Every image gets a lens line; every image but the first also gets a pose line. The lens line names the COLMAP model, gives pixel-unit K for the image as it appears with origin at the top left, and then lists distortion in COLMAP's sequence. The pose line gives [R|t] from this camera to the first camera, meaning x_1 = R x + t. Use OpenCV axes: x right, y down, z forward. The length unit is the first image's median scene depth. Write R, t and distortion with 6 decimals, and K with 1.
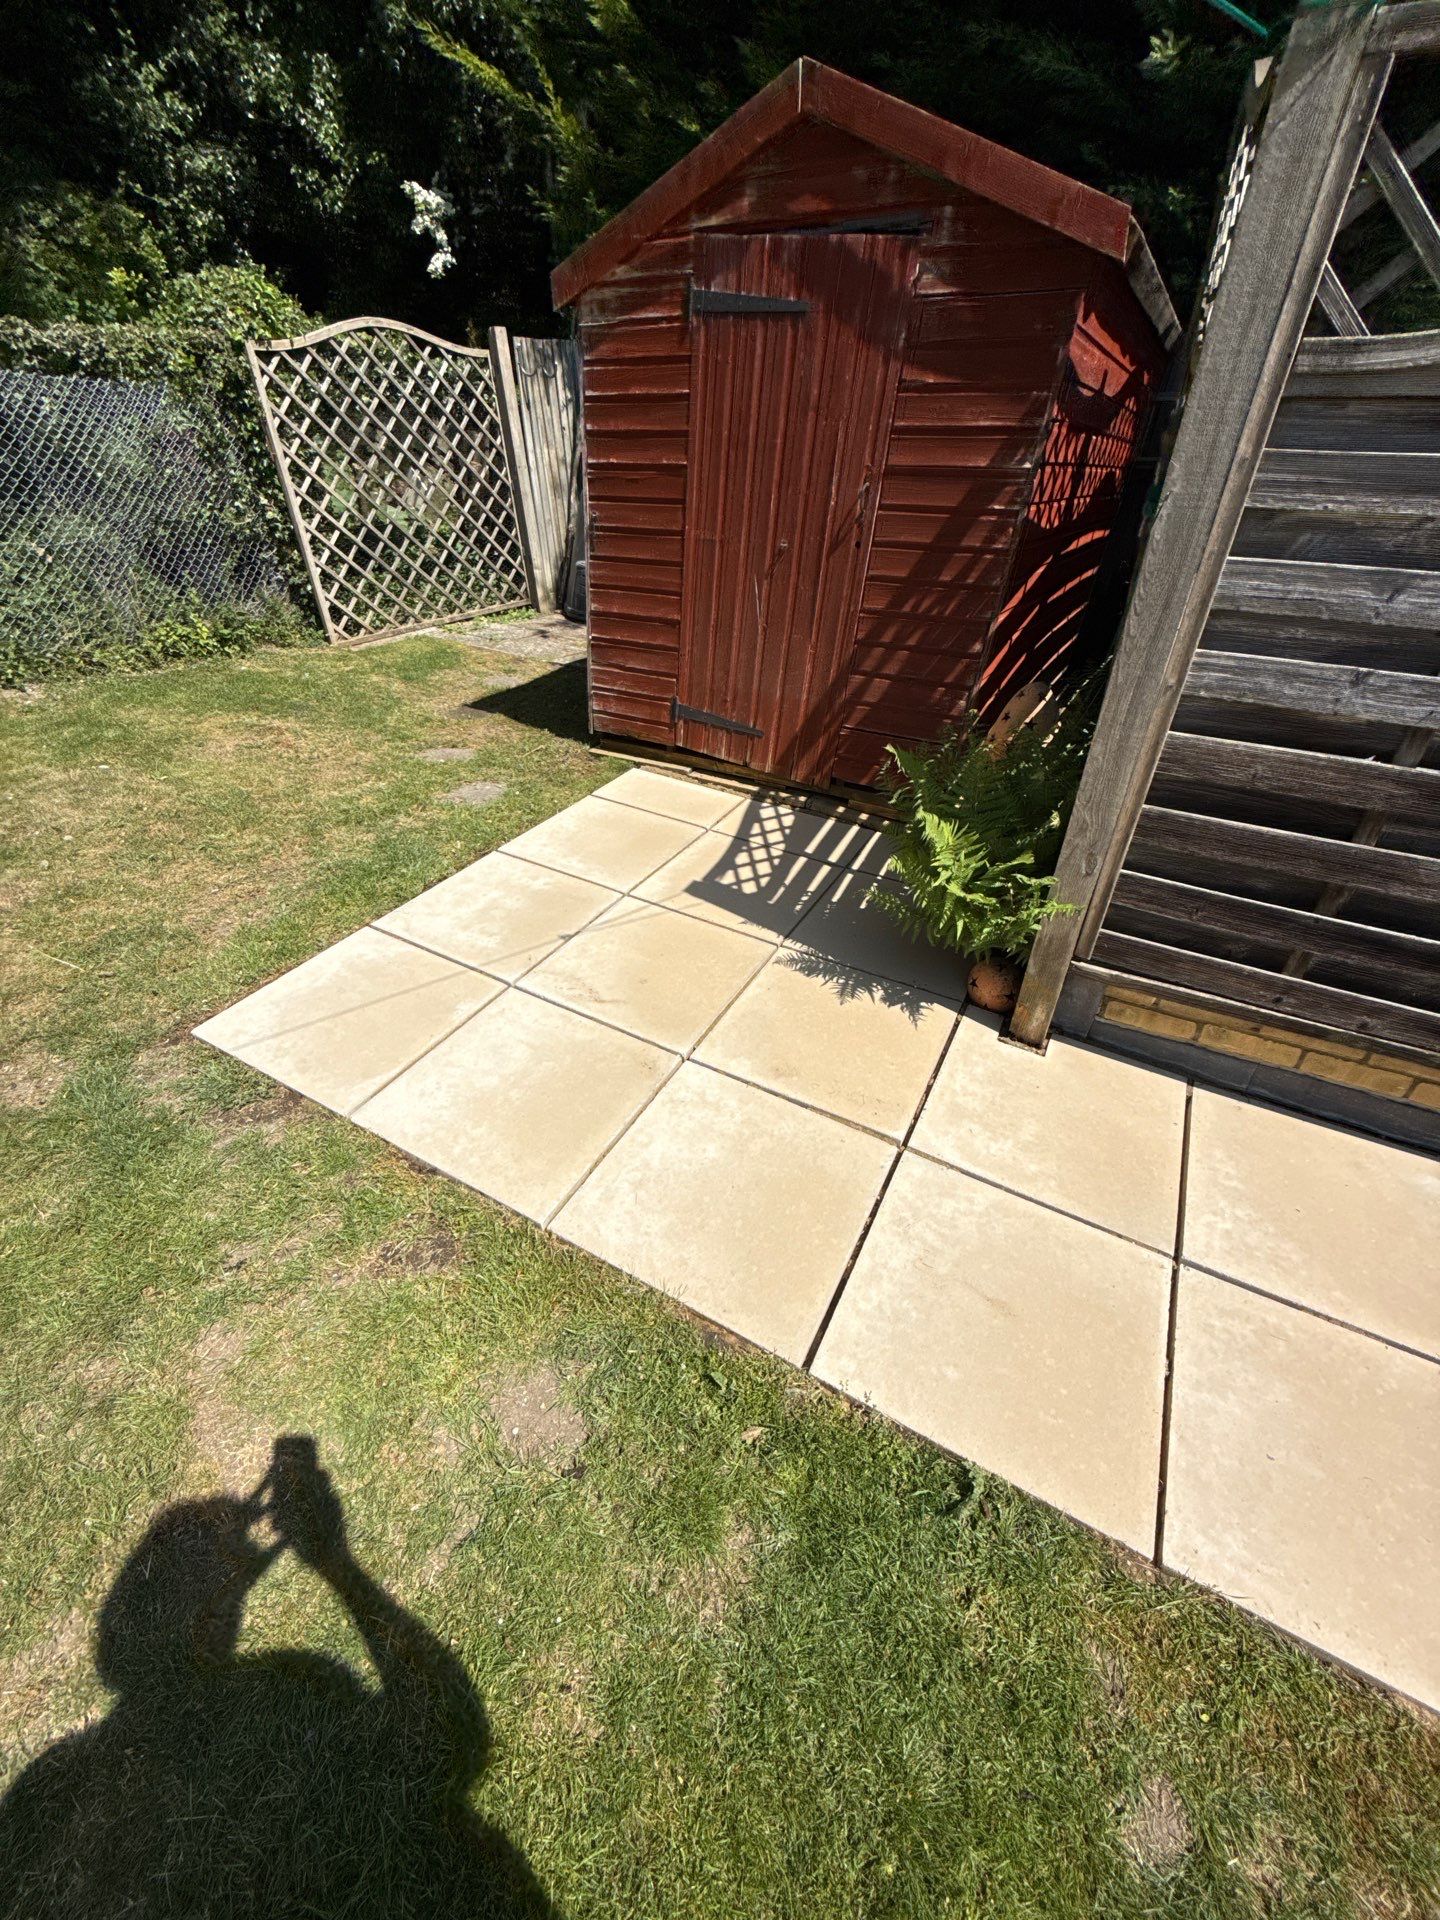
lens RADIAL K [[761.9, 0, 722.7], [0, 761.9, 962.7], [0, 0, 1]] dist [0.000727, -0.000640]
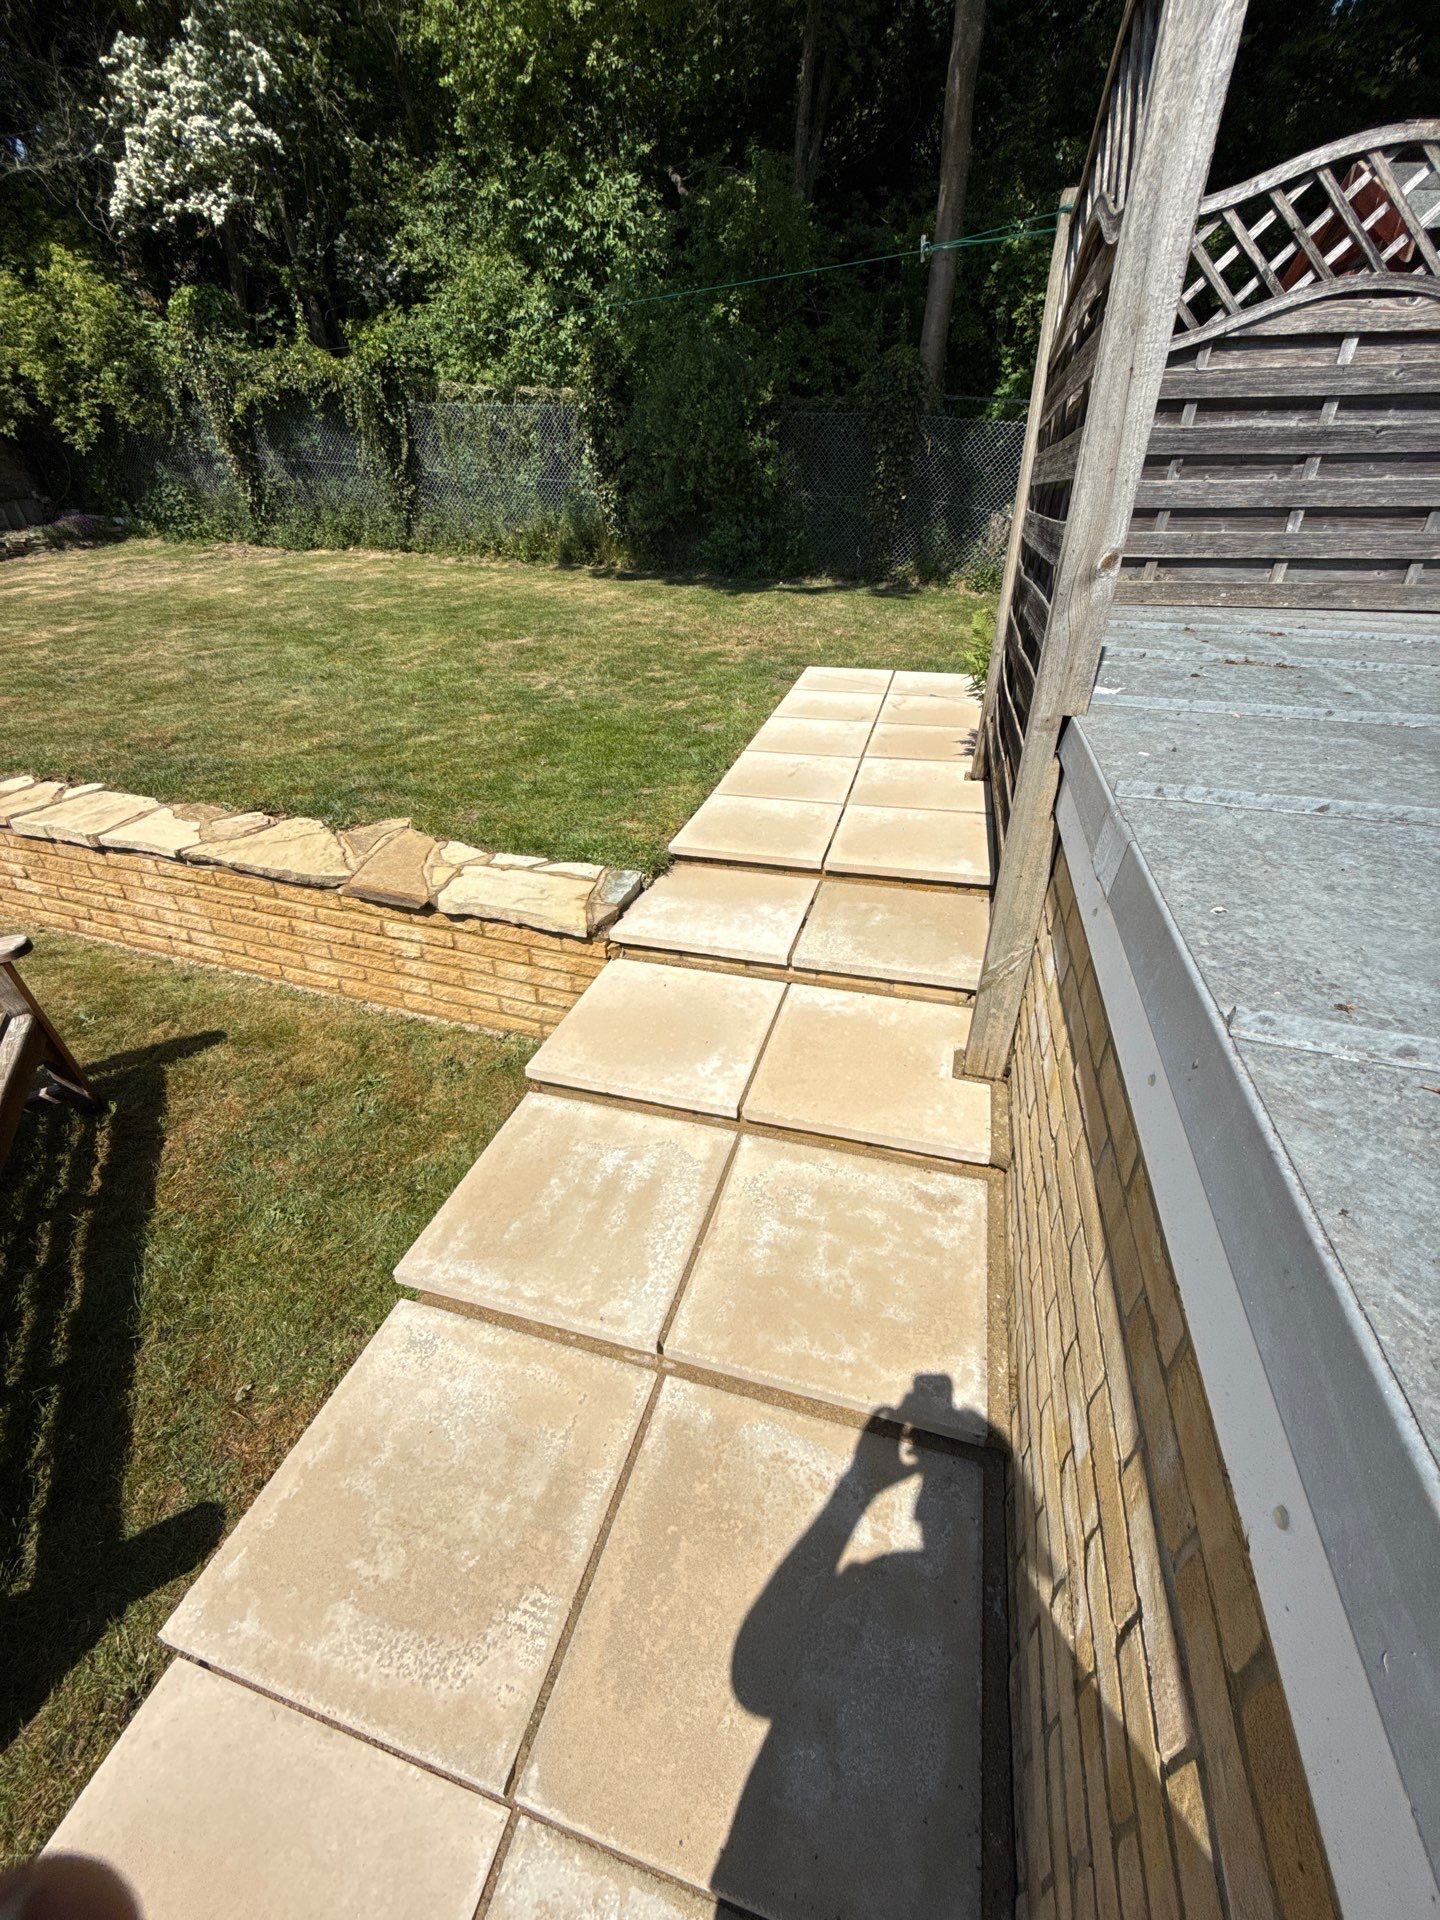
lens RADIAL K [[761.9, 0, 722.7], [0, 761.9, 962.7], [0, 0, 1]] dist [0.000727, -0.000640]
pose [[0.217998, 0.507541, -0.833594, 1.194304], [-0.569102, 0.759994, 0.313899, 0.130137], [0.792843, 0.405970, 0.454519, 0.005739]]
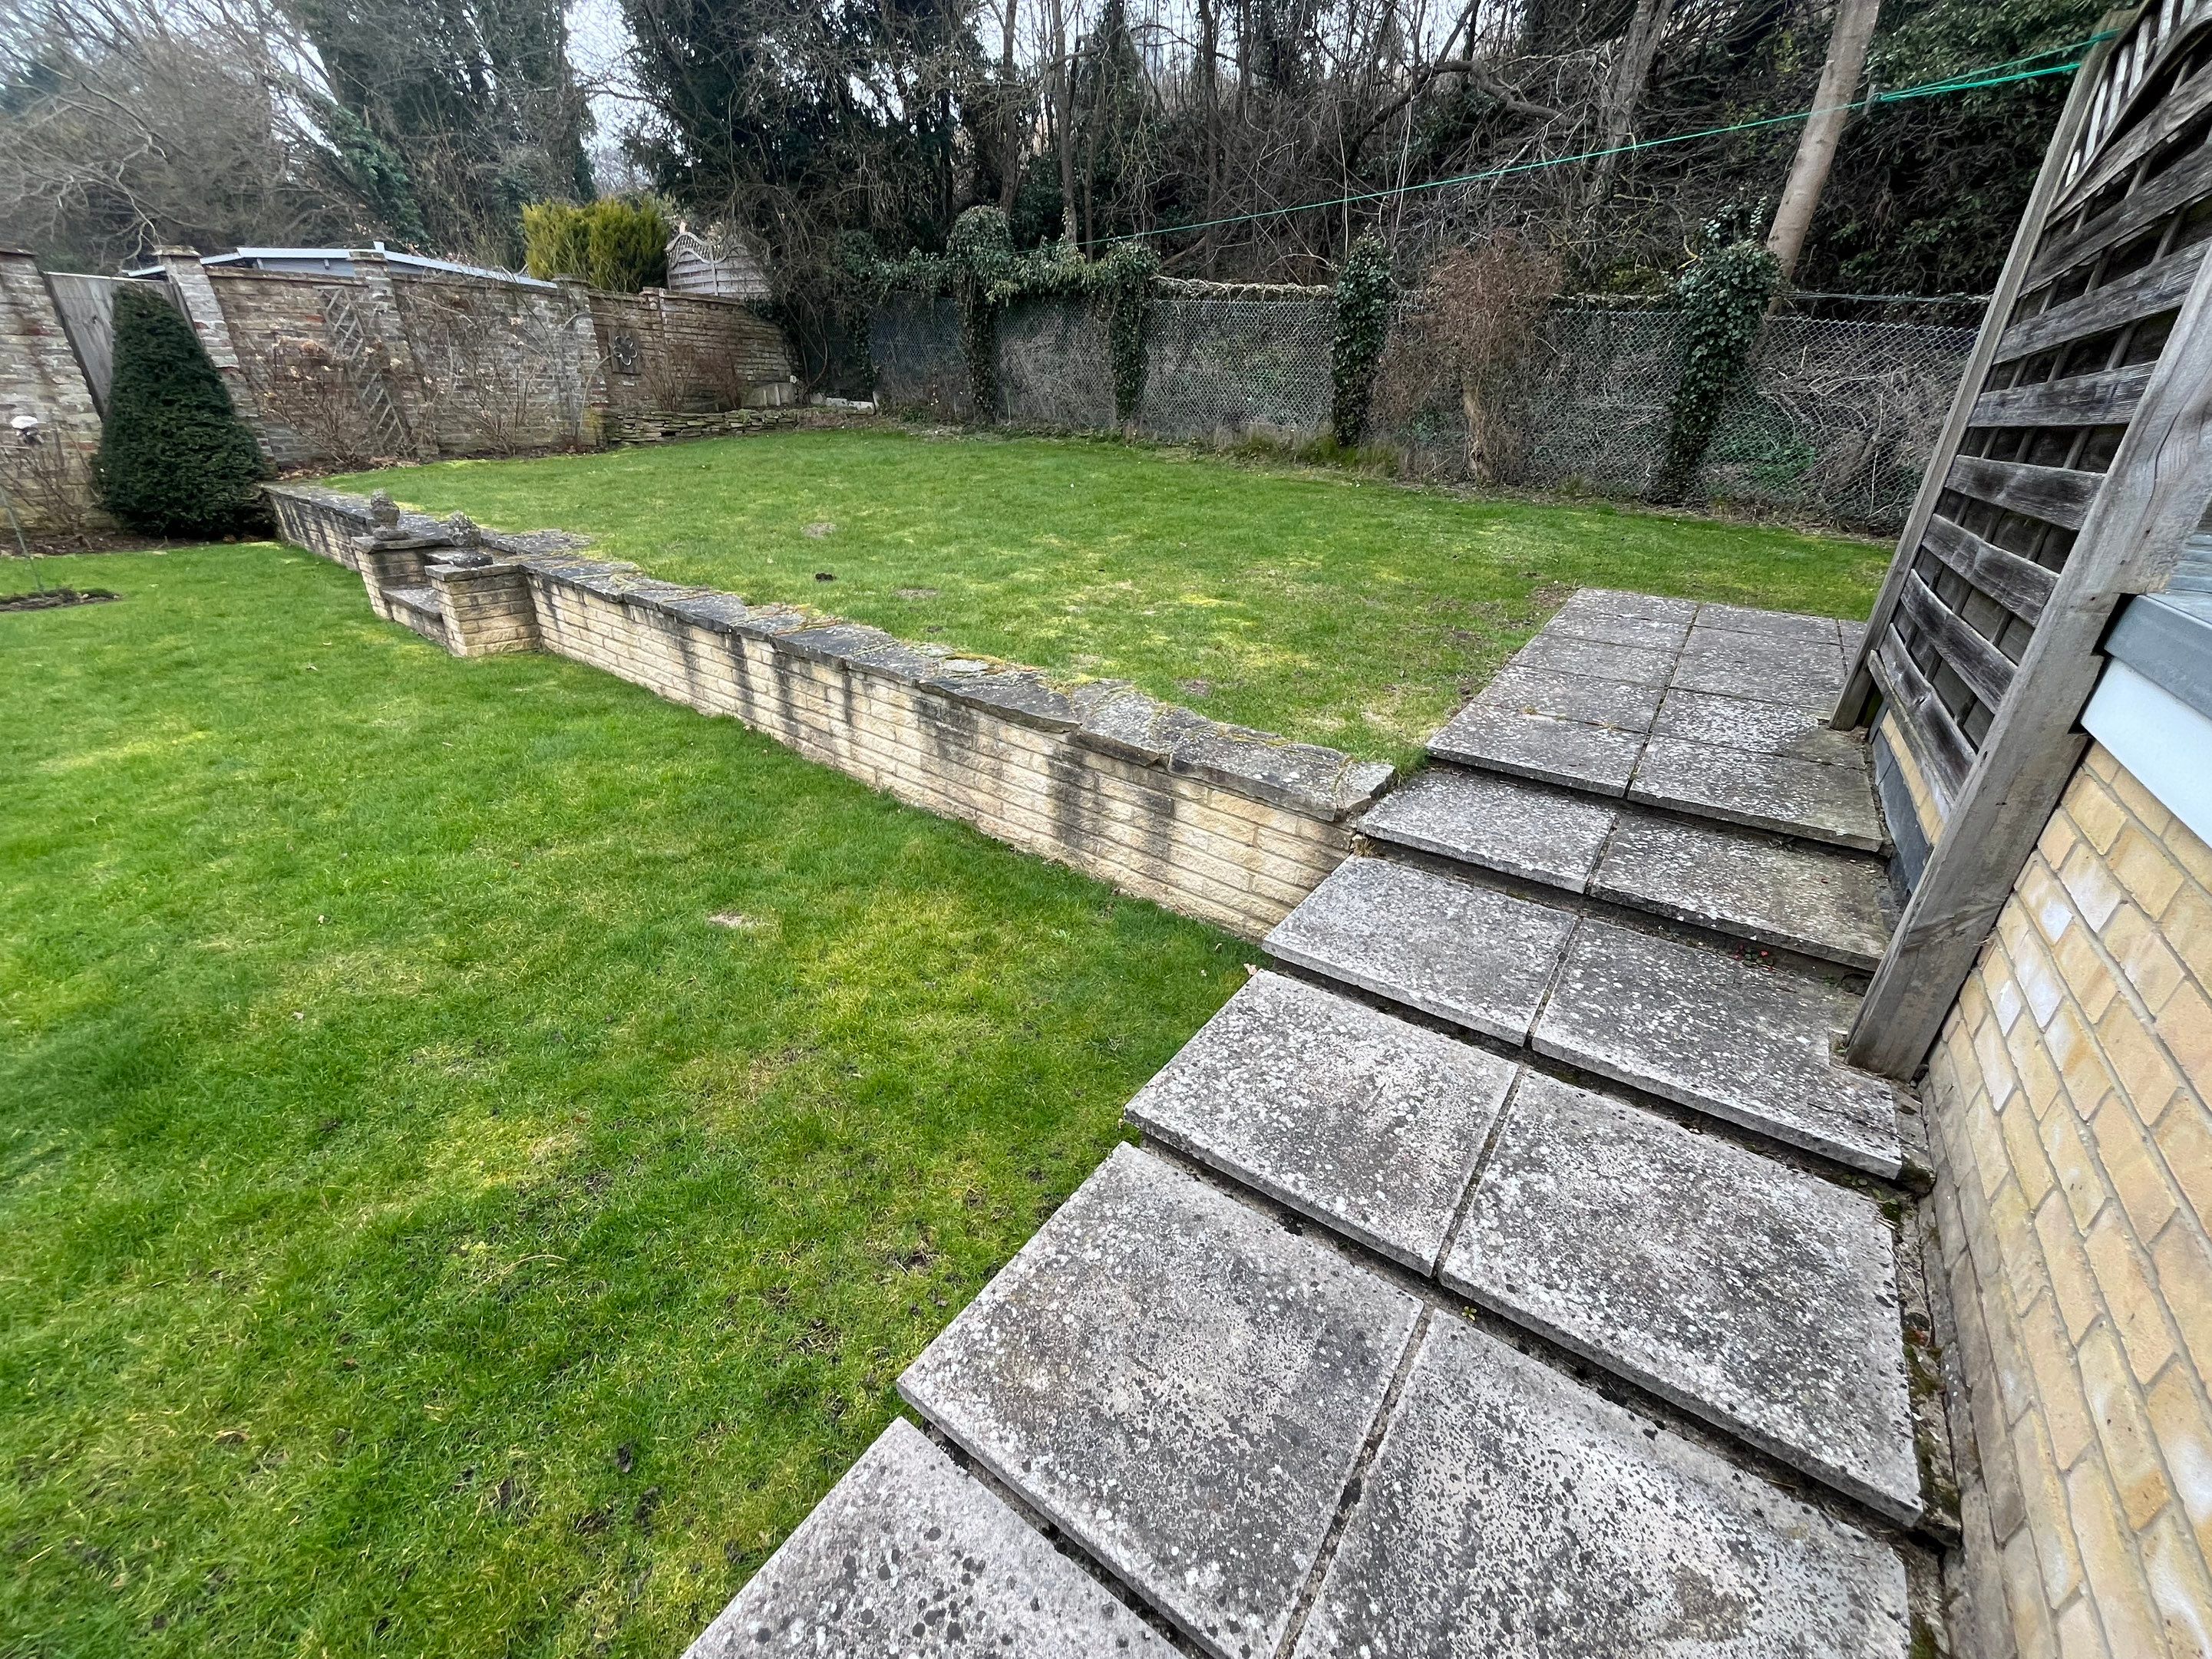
lens RADIAL K [[896.6, 0, 1103.4], [0, 896.6, 828.1], [0, 0, 1]] dist [-0.003794, -0.000055]
pose [[-0.110116, 0.418358, -0.901582, 1.250463], [-0.610994, 0.686968, 0.393396, 0.247189], [0.783939, 0.594181, 0.179968, -0.063191]]
